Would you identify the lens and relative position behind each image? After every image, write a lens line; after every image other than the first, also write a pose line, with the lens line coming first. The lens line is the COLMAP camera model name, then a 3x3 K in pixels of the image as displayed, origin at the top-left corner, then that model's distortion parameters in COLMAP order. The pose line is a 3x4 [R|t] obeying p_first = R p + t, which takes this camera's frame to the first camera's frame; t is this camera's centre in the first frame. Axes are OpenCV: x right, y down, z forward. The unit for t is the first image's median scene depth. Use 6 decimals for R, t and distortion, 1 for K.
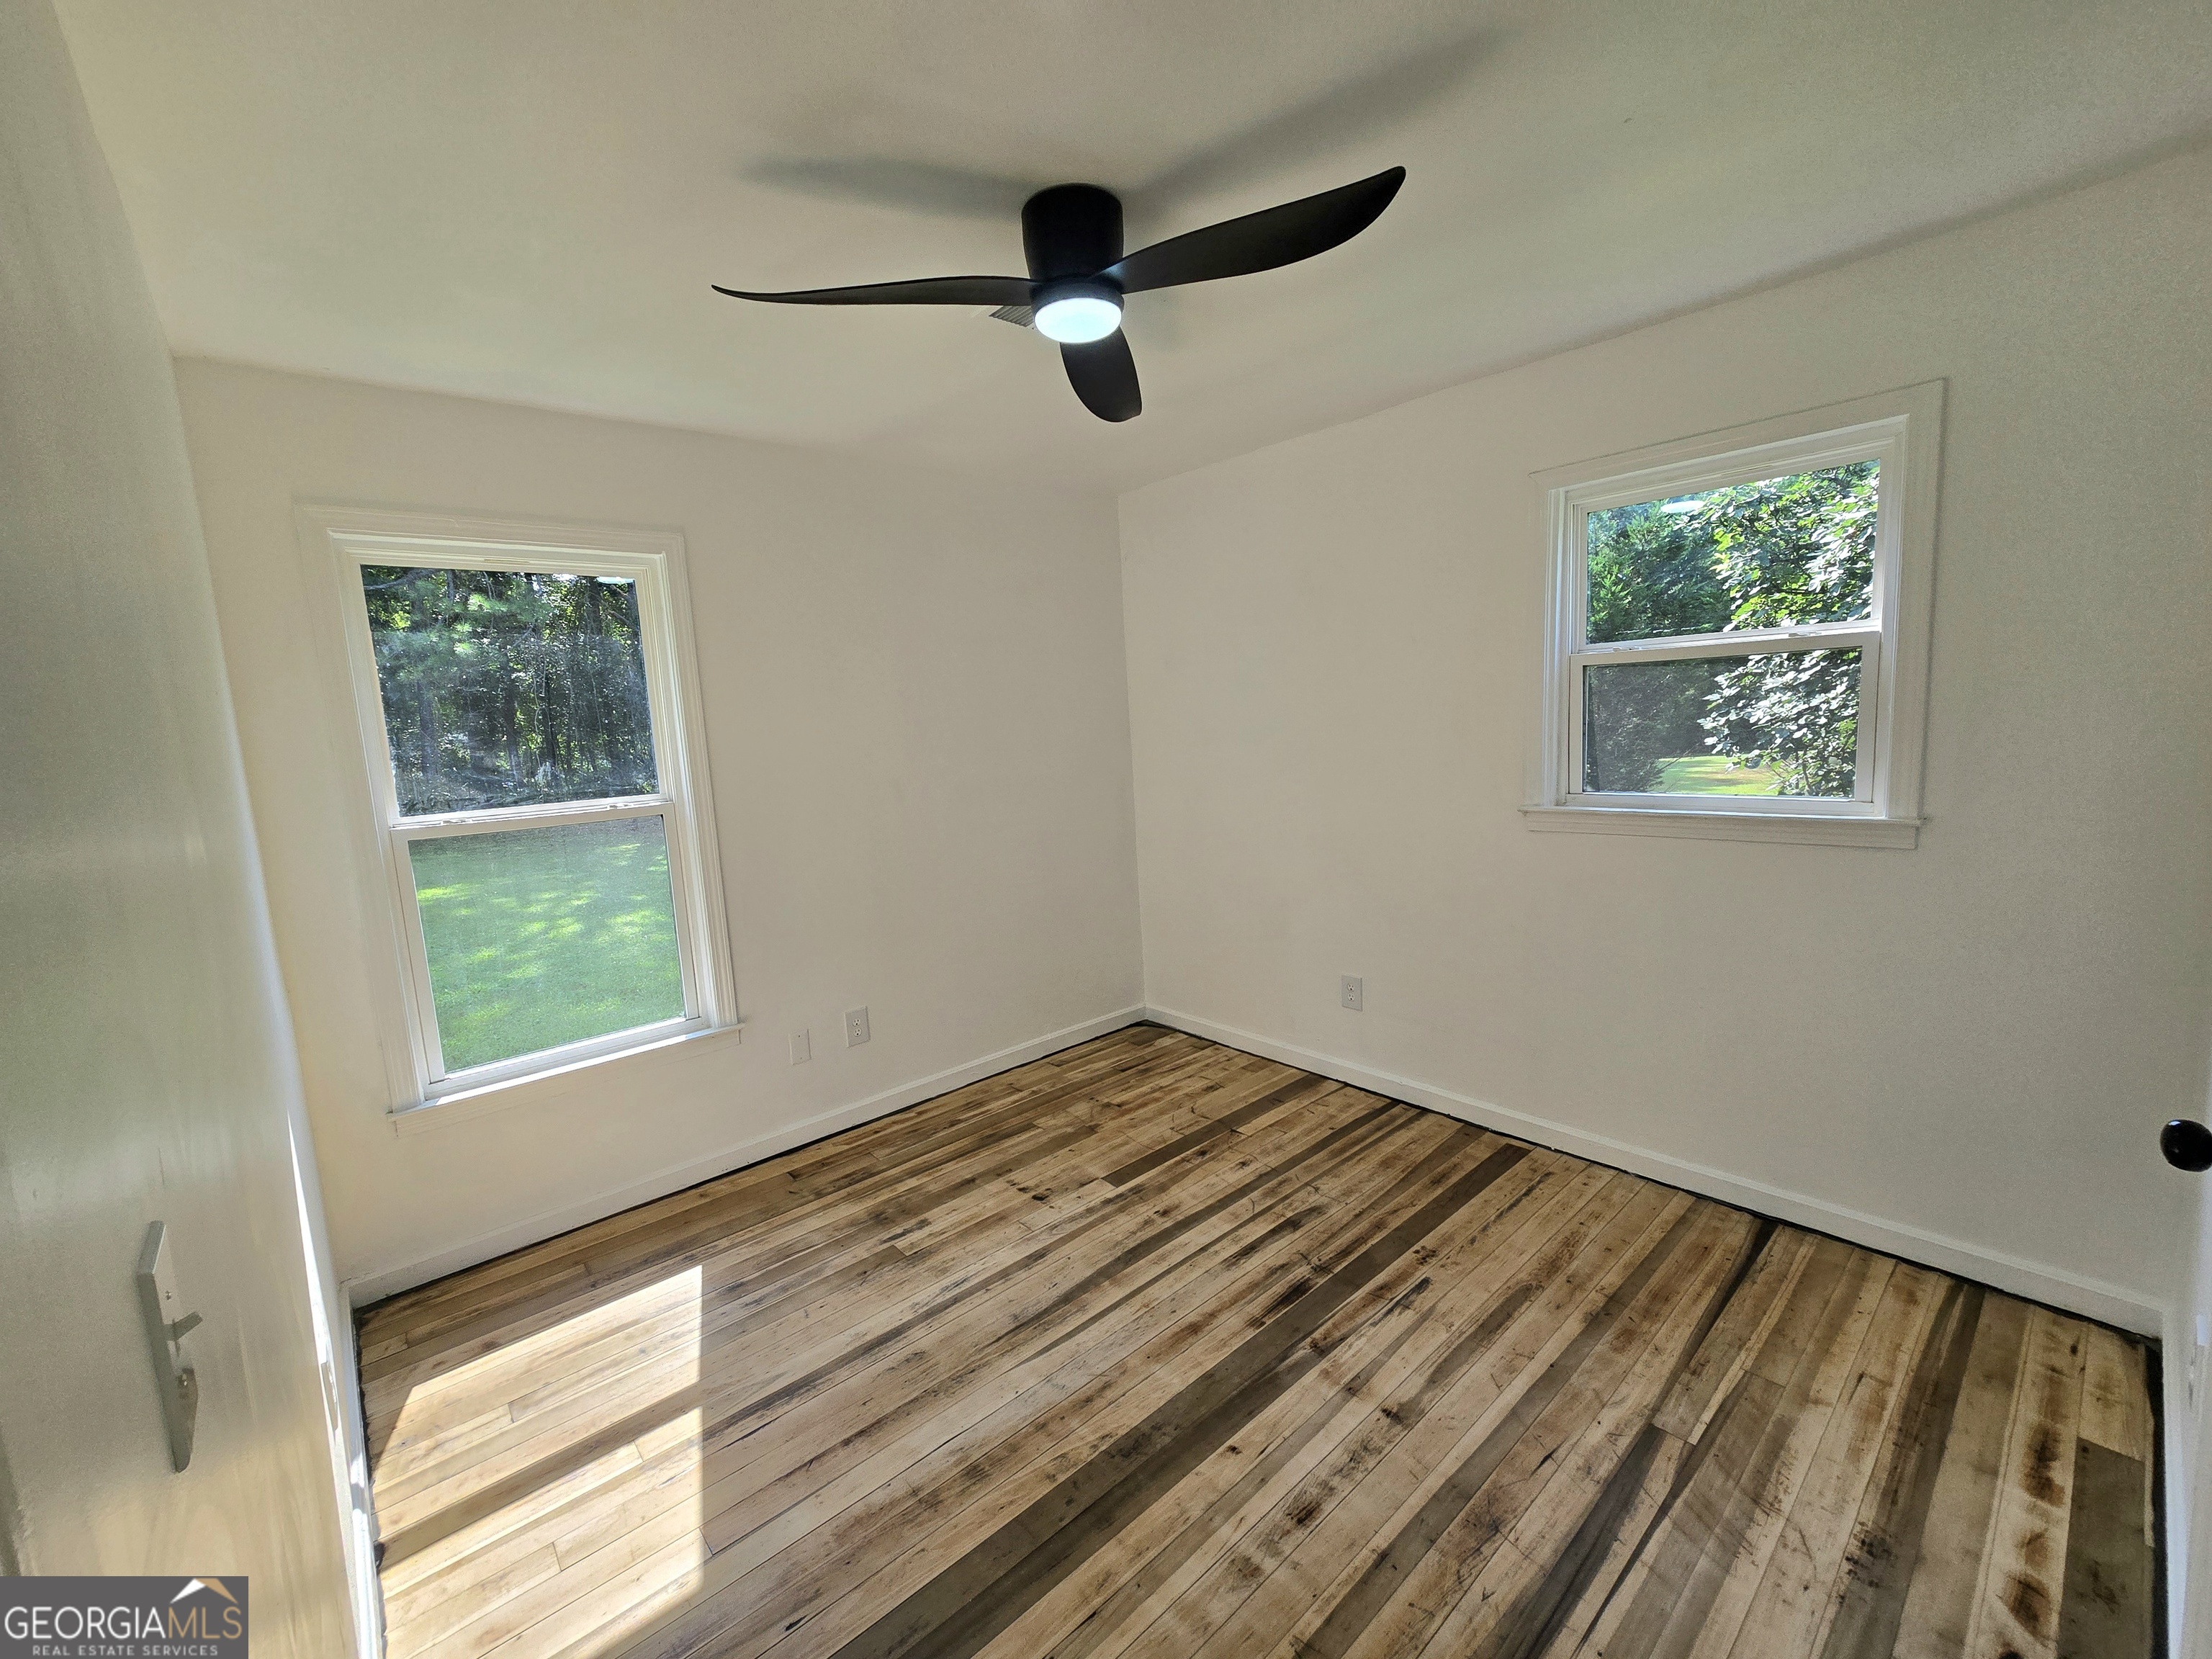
lens RADIAL K [[921.5, 0, 1110.3], [0, 921.5, 827.1], [0, 0, 1]] dist [-0.010613, 0.004882]
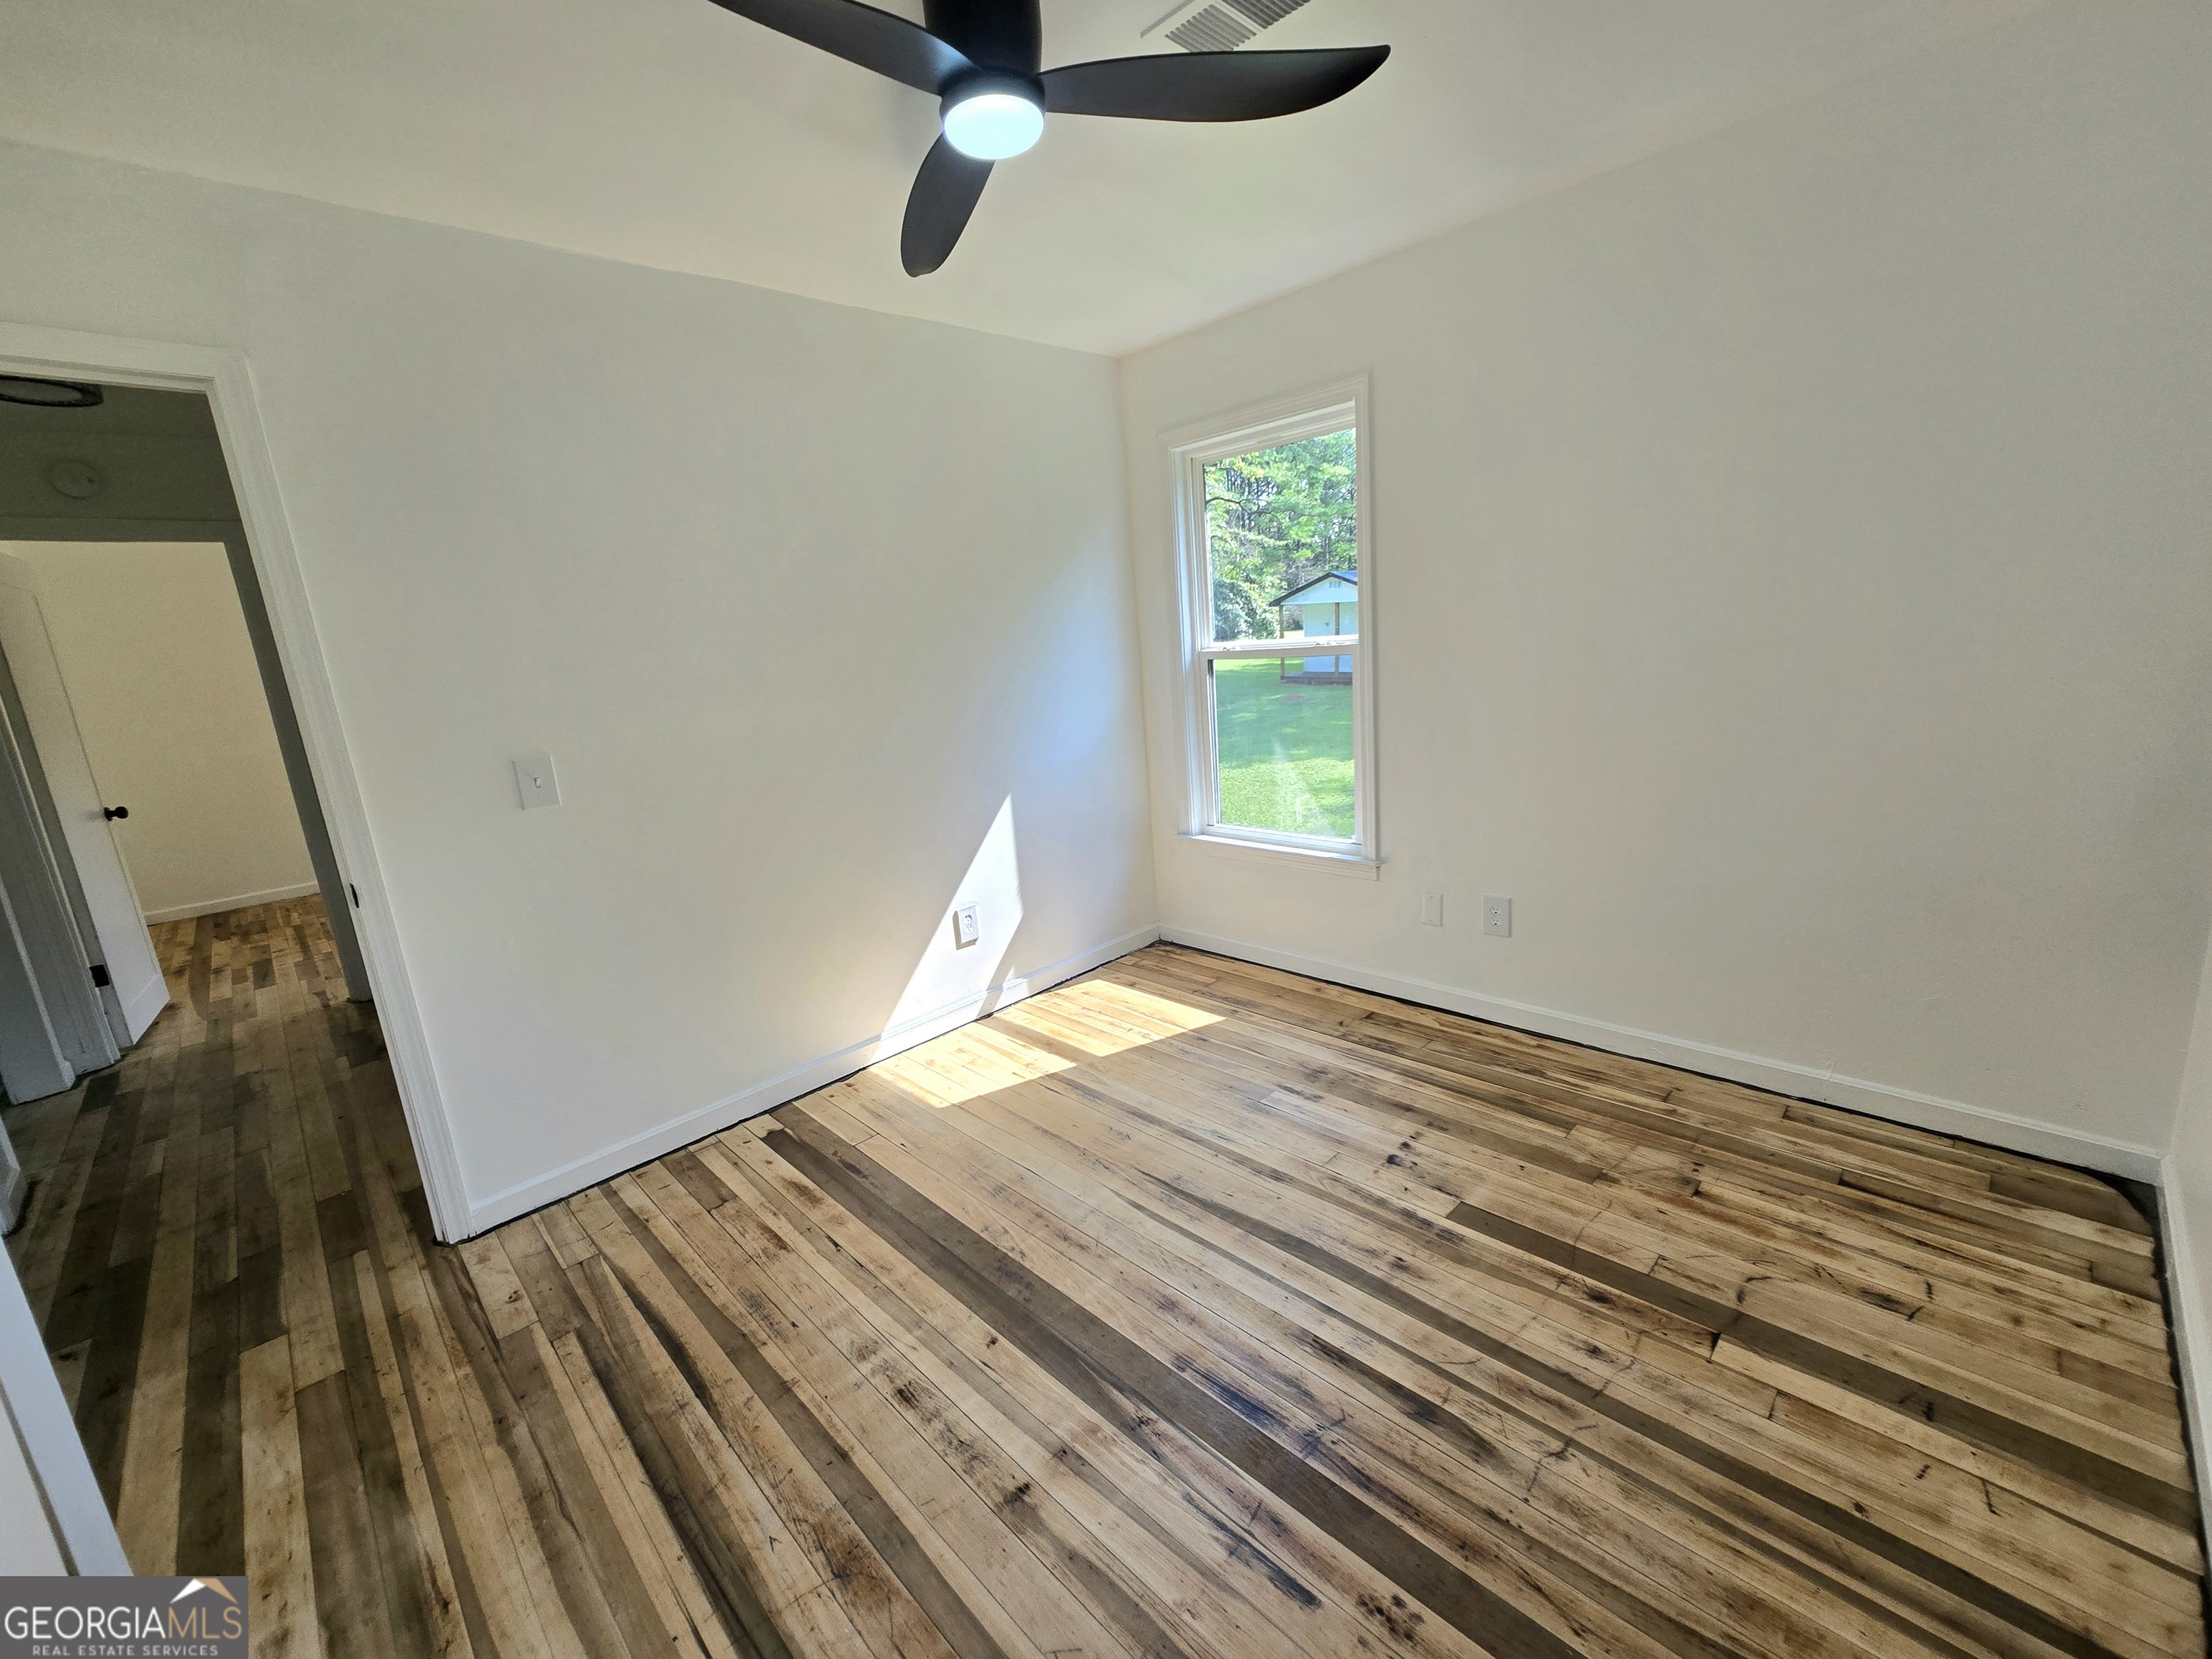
lens RADIAL K [[904.7, 0, 1102.6], [0, 904.7, 829.1], [0, 0, 1]] dist [0.001786, -0.002405]
pose [[0.050005, 0.266463, -0.962547, 0.785230], [-0.051514, 0.963158, 0.263956, -0.110823], [0.997420, 0.036386, 0.061889, 0.860753]]
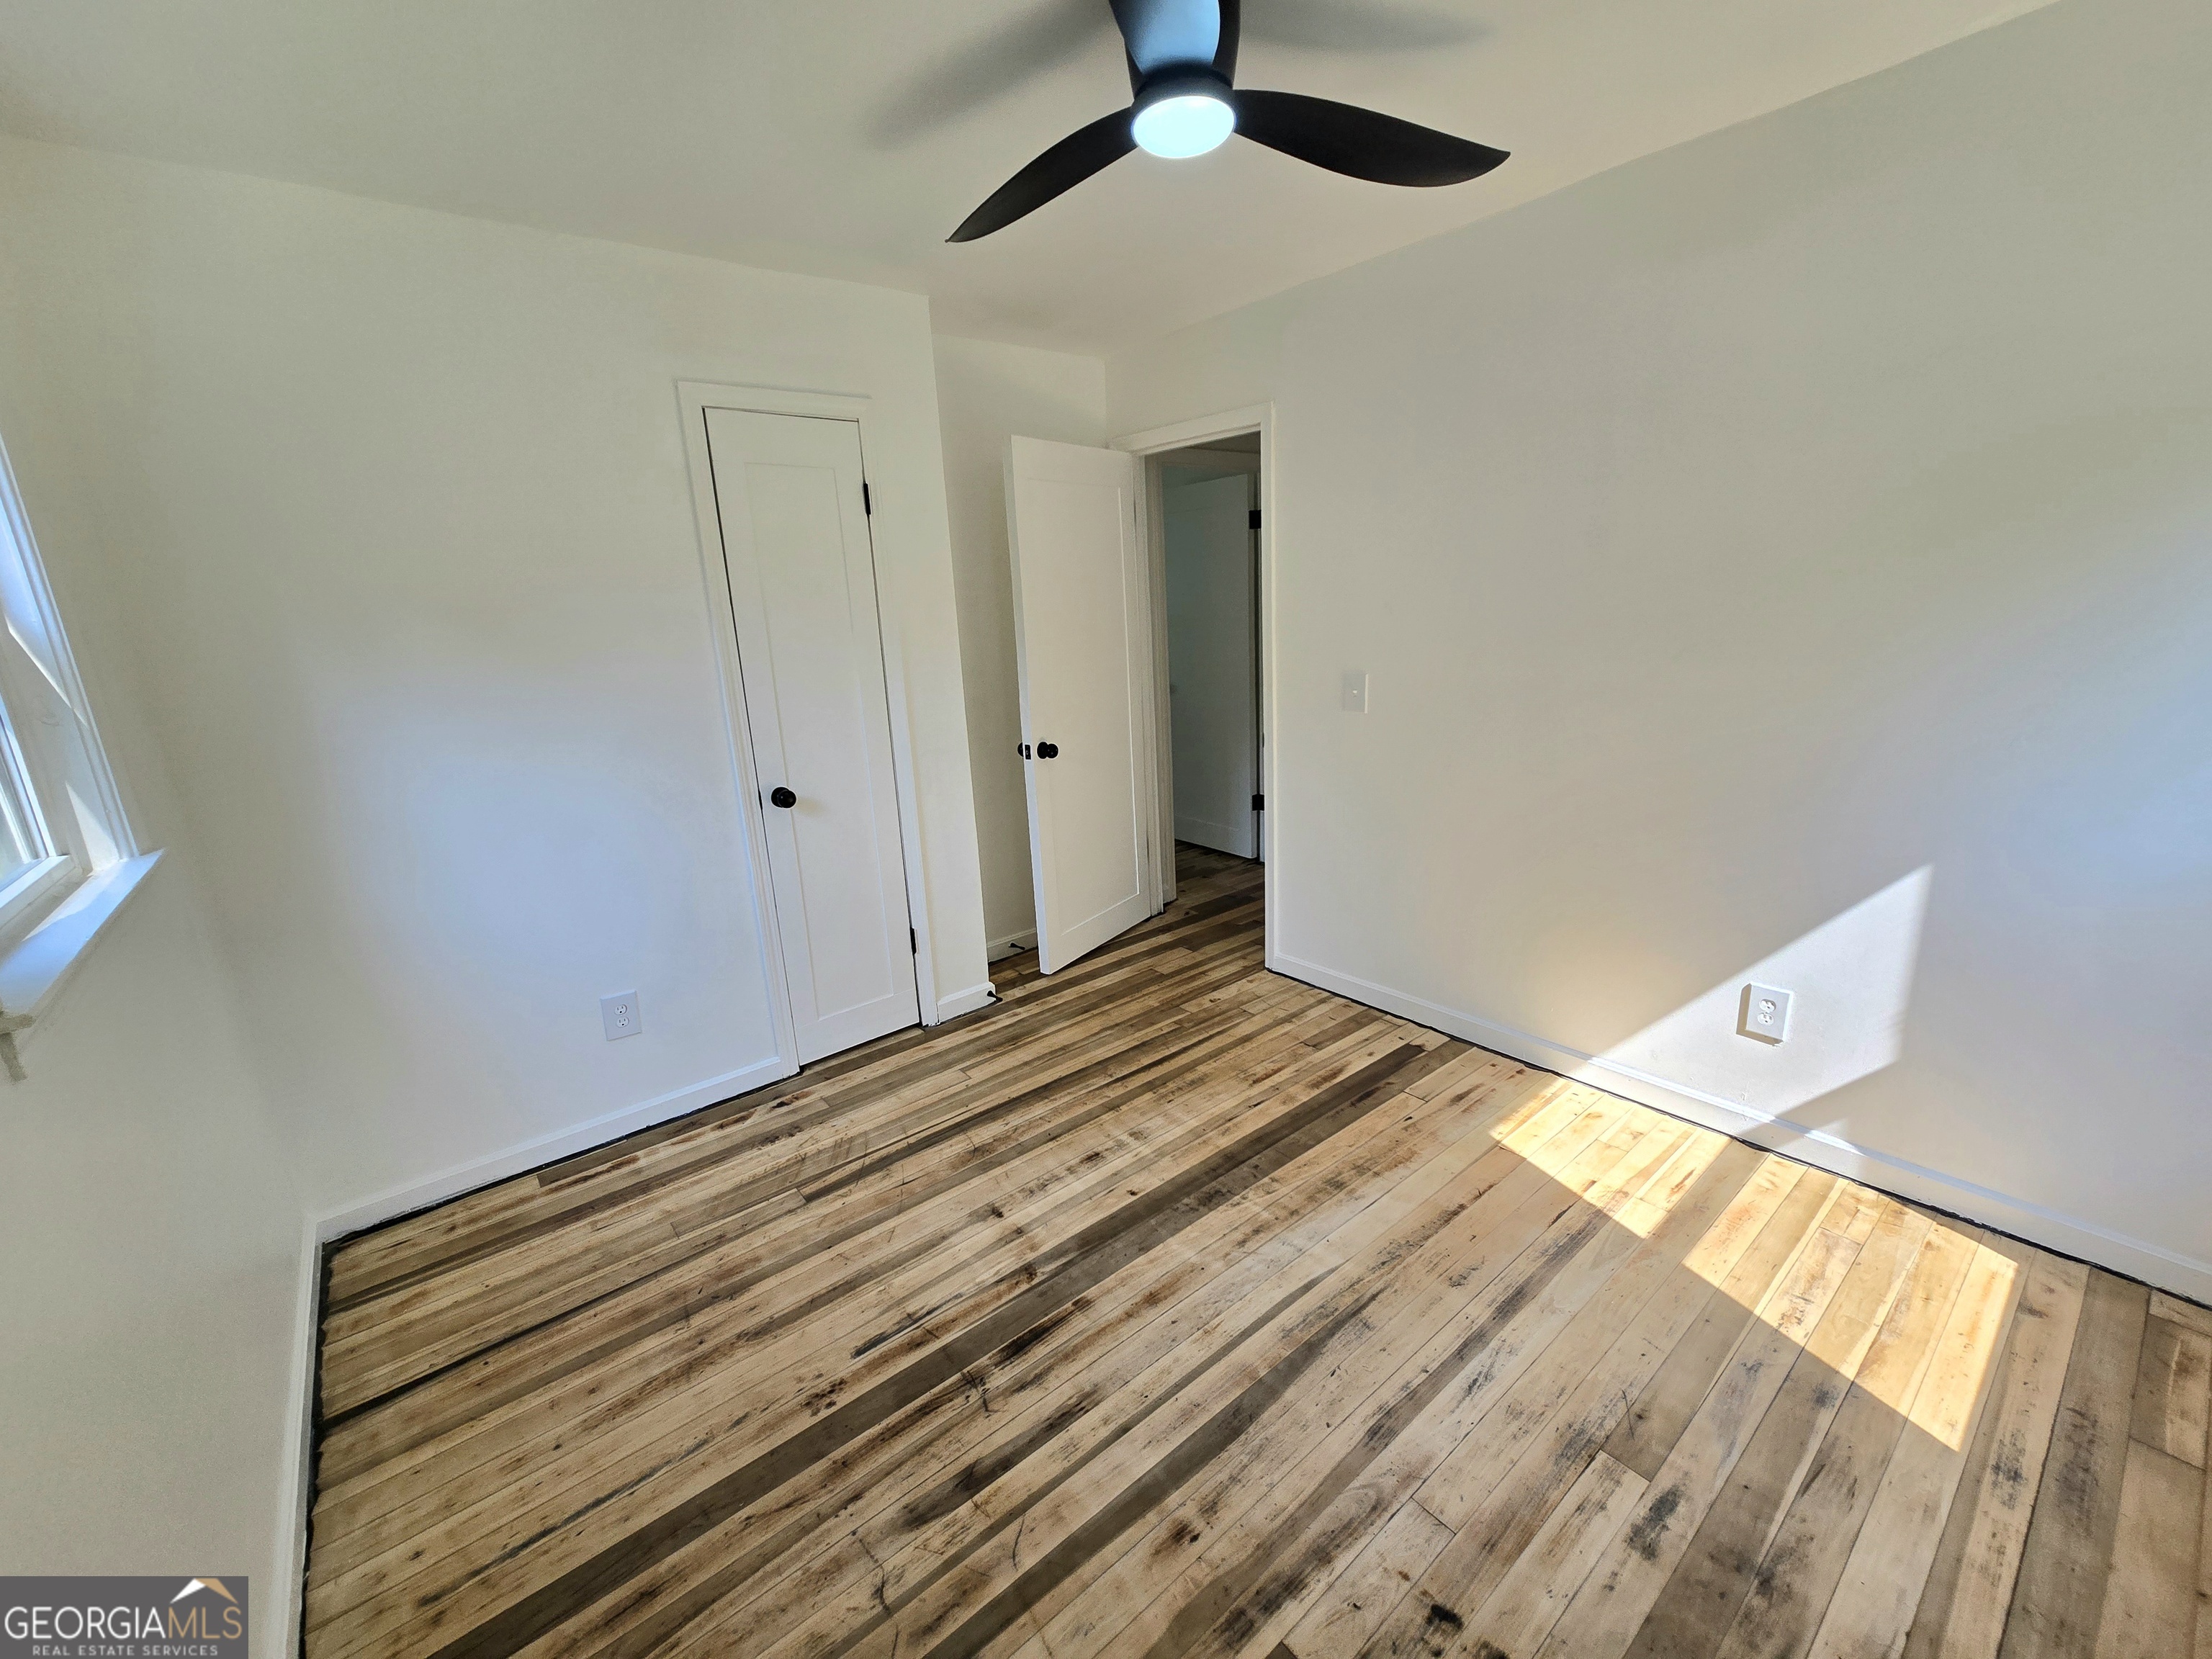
lens RADIAL K [[904.7, 0, 1102.6], [0, 904.7, 829.1], [0, 0, 1]] dist [0.001786, -0.002405]
pose [[-0.993208, 0.093753, 0.068908, 0.035051], [0.112613, 0.923509, 0.366673, -0.207458], [-0.029260, 0.371943, -0.927794, 1.636751]]
